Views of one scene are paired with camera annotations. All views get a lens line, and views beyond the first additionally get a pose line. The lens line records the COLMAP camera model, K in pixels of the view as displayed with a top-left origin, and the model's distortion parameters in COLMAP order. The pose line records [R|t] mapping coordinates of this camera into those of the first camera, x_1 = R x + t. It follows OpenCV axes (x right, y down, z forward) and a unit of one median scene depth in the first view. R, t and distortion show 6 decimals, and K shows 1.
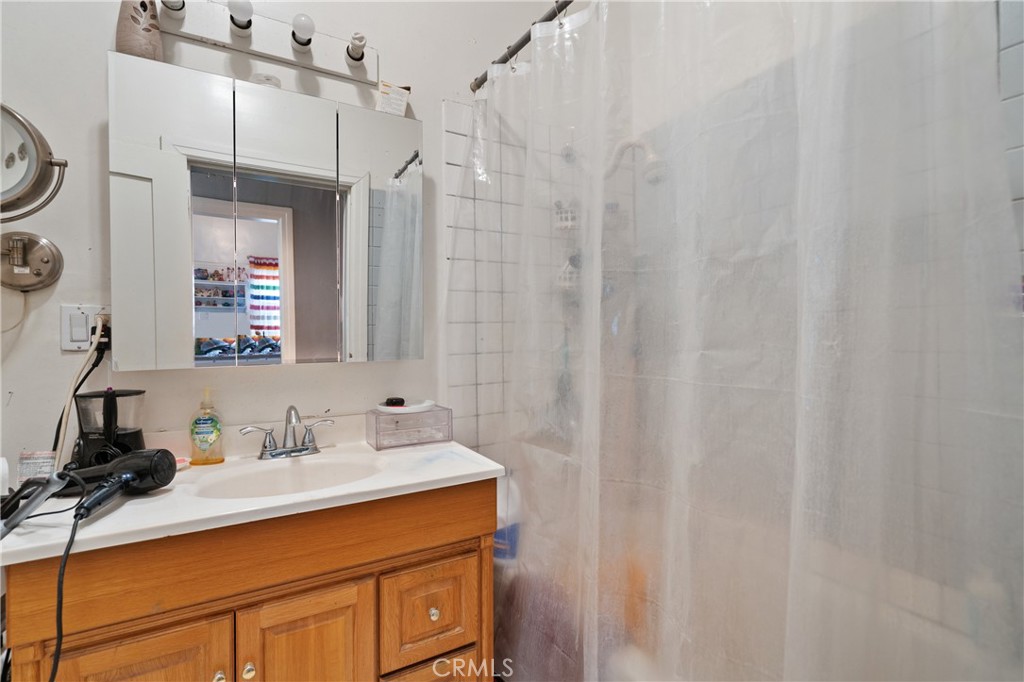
lens RADIAL K [[471.7, 0, 512.3], [0, 471.7, 339.4], [0, 0, 1]] dist [-0.001996, -0.000101]
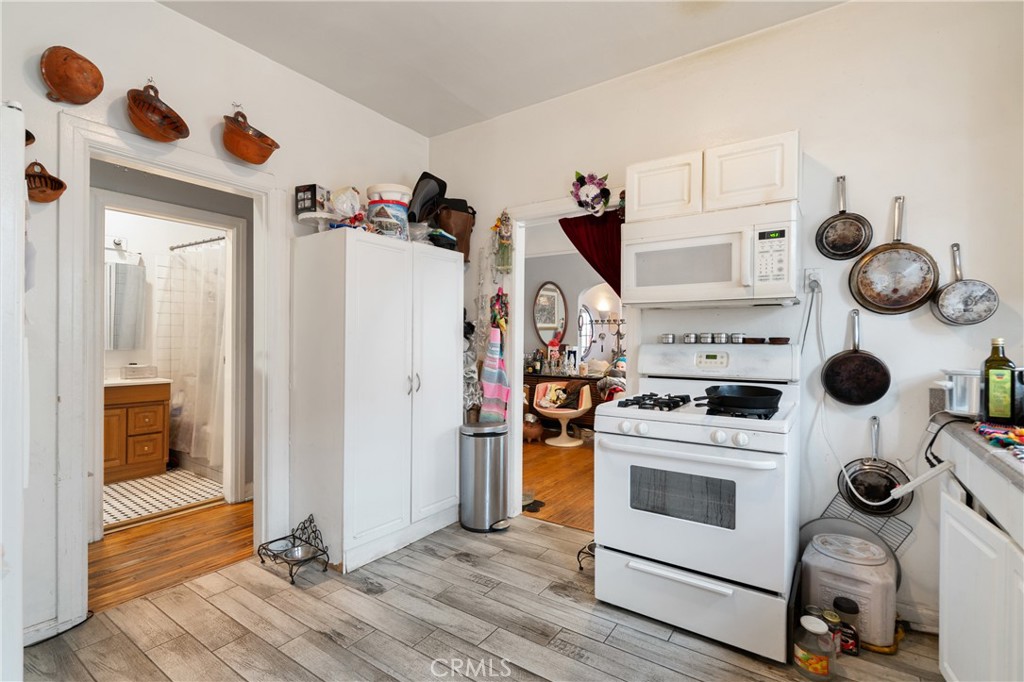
lens RADIAL K [[471.7, 0, 509.2], [0, 471.7, 341.2], [0, 0, 1]] dist [-0.001996, -0.000101]
pose [[0.906900, 0.006971, 0.421288, 0.752270], [-0.004641, 0.999968, -0.006556, 0.000628], [-0.421320, 0.003991, 0.906903, -3.121578]]
